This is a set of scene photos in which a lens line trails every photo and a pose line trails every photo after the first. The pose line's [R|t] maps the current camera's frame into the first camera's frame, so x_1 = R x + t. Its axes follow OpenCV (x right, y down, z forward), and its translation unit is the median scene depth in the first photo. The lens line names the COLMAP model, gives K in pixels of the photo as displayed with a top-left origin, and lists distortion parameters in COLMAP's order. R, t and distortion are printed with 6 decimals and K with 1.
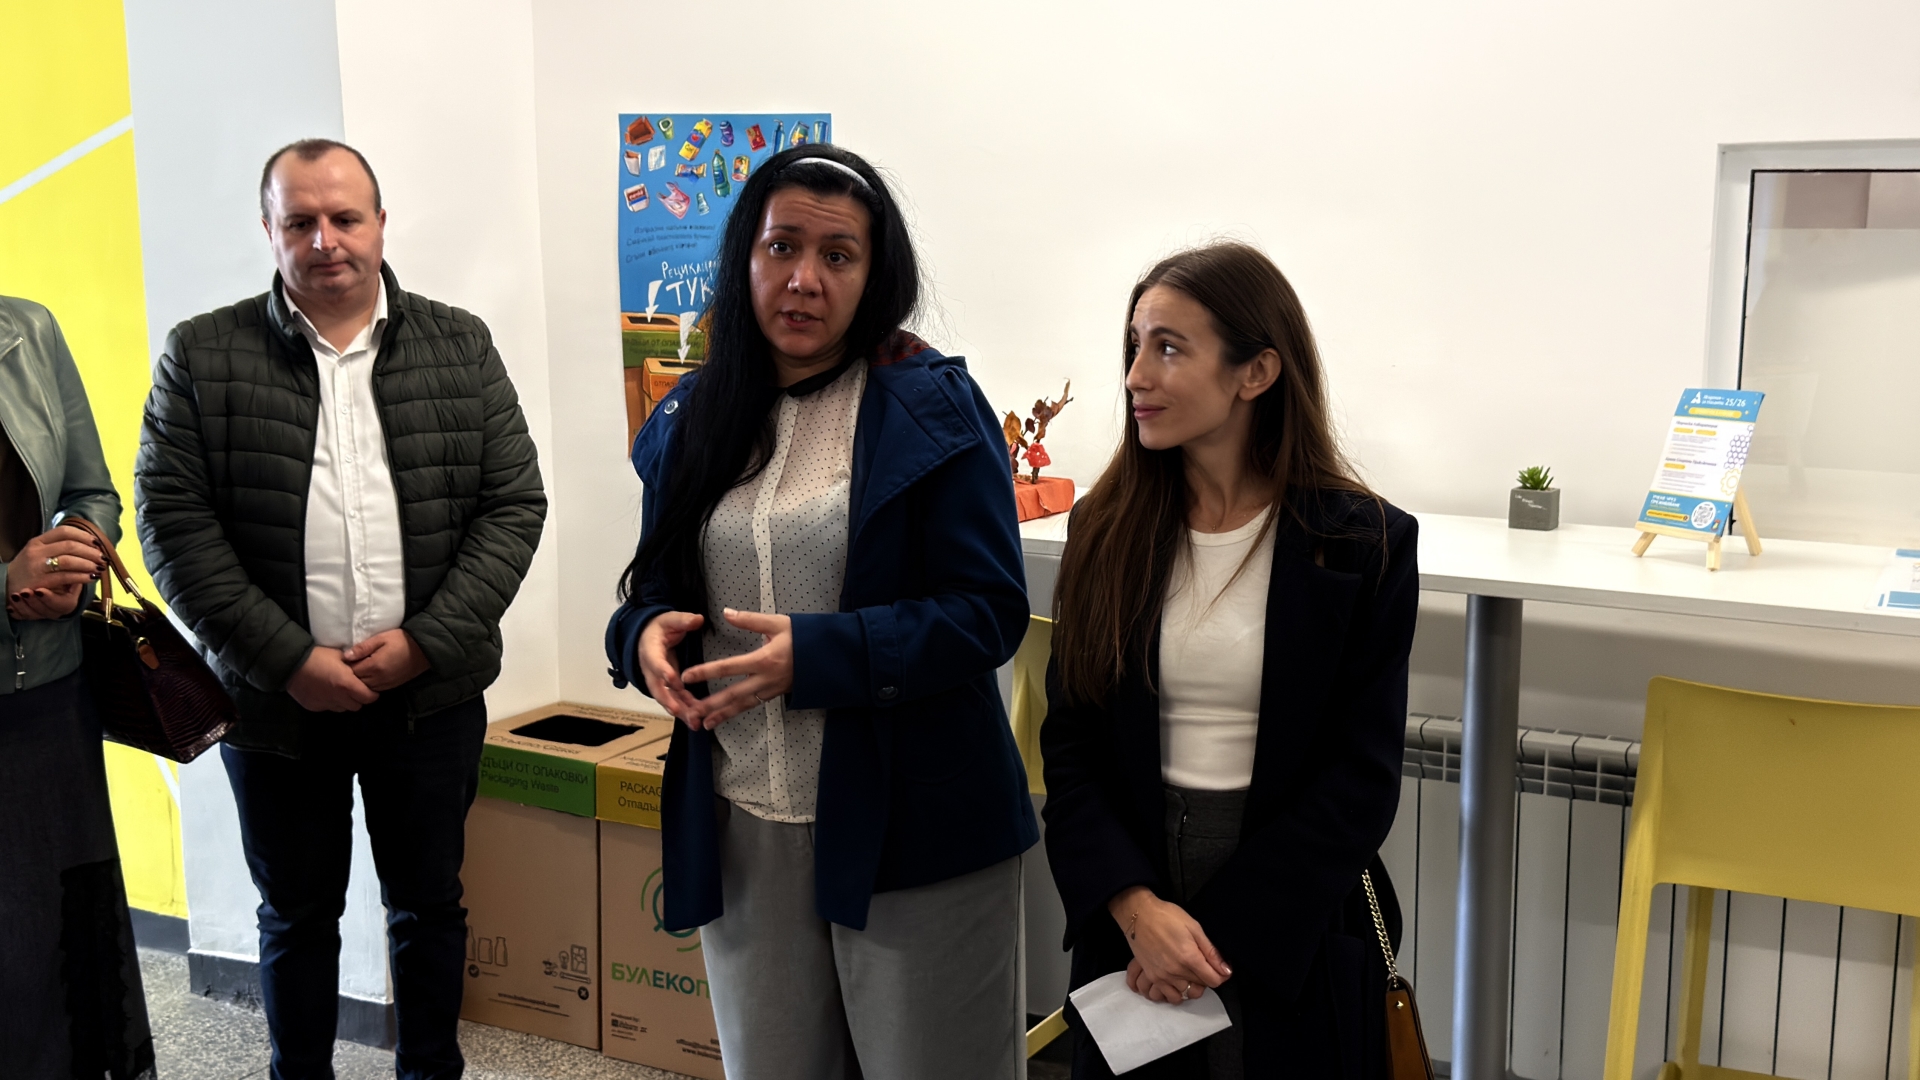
lens RADIAL K [[2088.8, 0, 967.6], [0, 2088.8, 533.9], [0, 0, 1]] dist [0.065990, 0.000000]
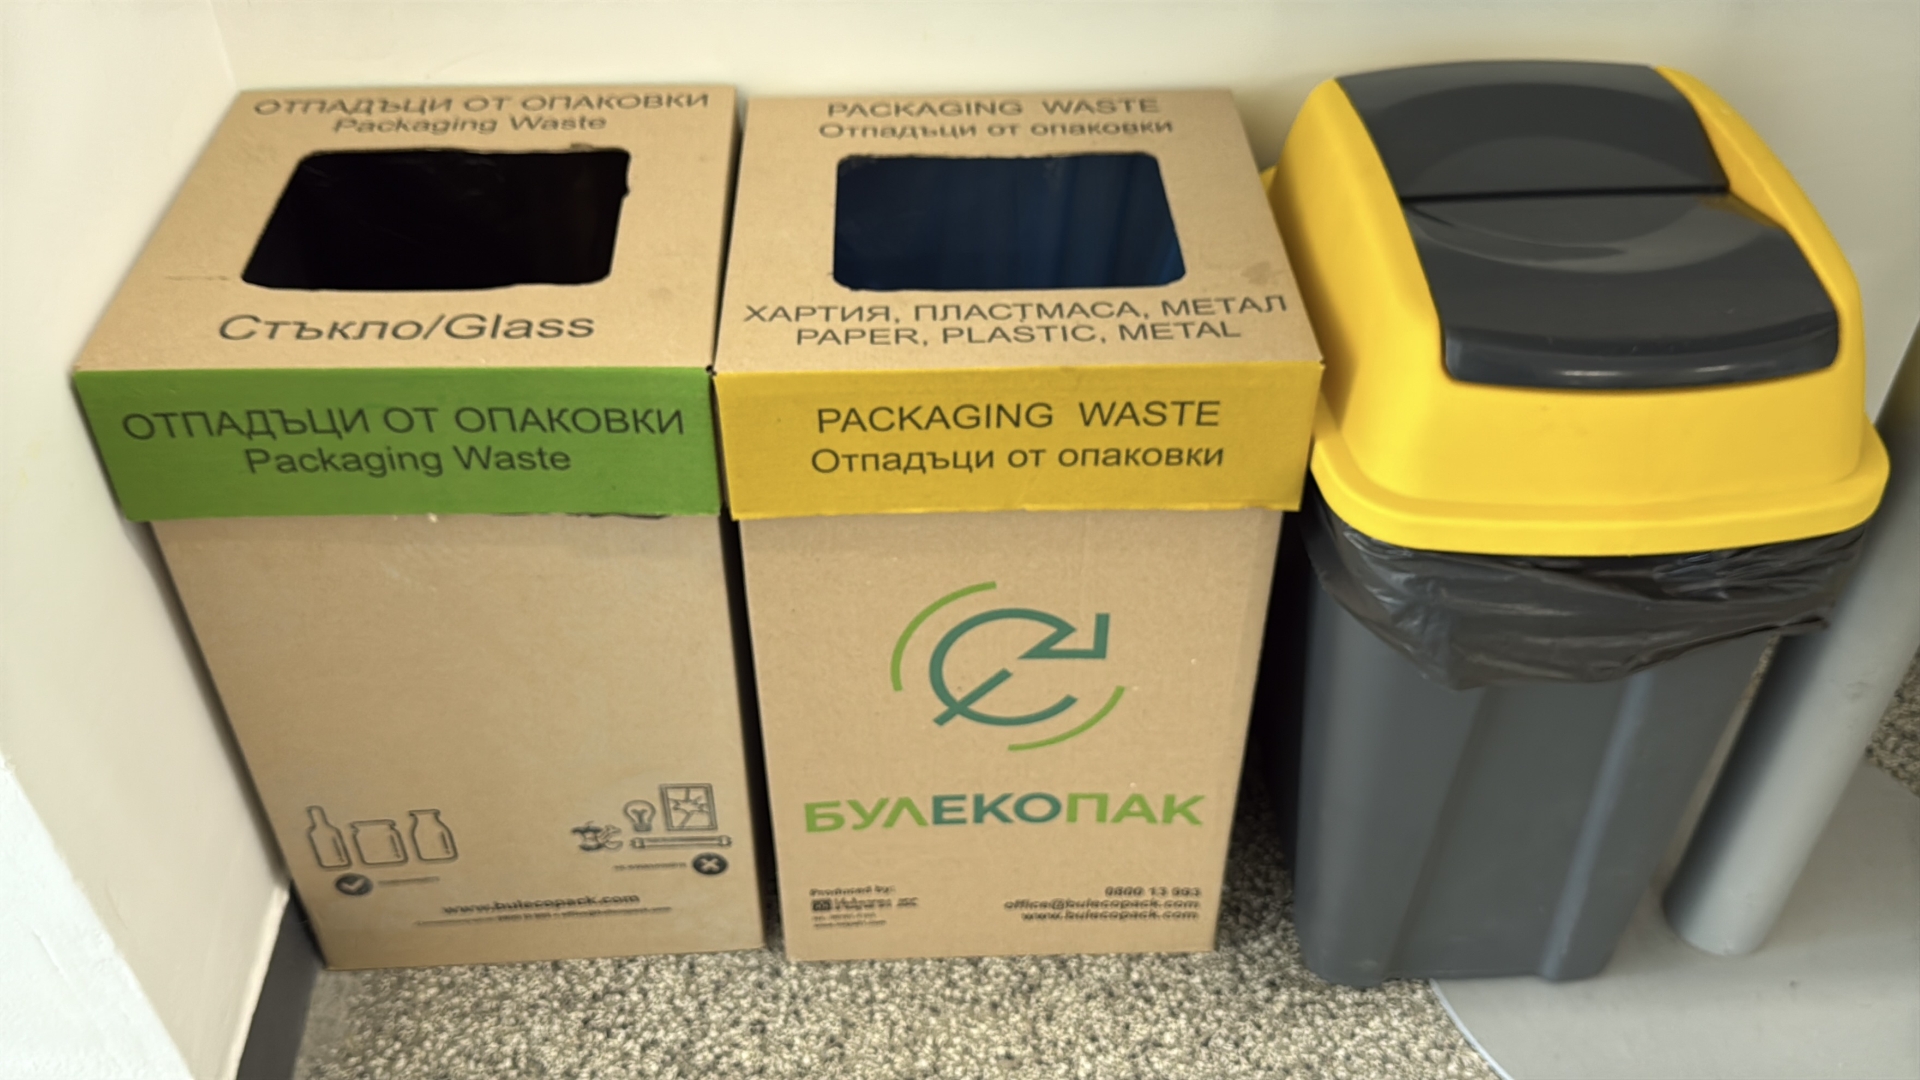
lens RADIAL K [[1664.4, 0, 960.6], [0, 1664.4, 539.9], [0, 0, 1]] dist [0.063501, -0.095770]
pose [[0.868877, -0.333741, 0.365608, -0.299244], [0.085007, 0.828183, 0.553974, -0.000822], [-0.487674, -0.450256, 0.747959, 0.976820]]
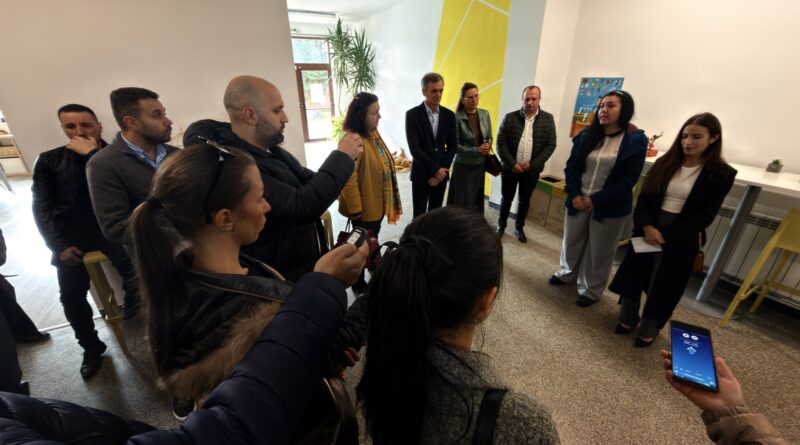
lens RADIAL K [[316.2, 0, 402.4], [0, 316.2, 223.2], [0, 0, 1]] dist [-0.004387, 0.000056]
pose [[0.816508, 0.236425, -0.526704, -0.018217], [-0.089802, 0.953211, 0.288661, -0.025307], [0.570307, -0.188395, 0.799536, -0.095238]]
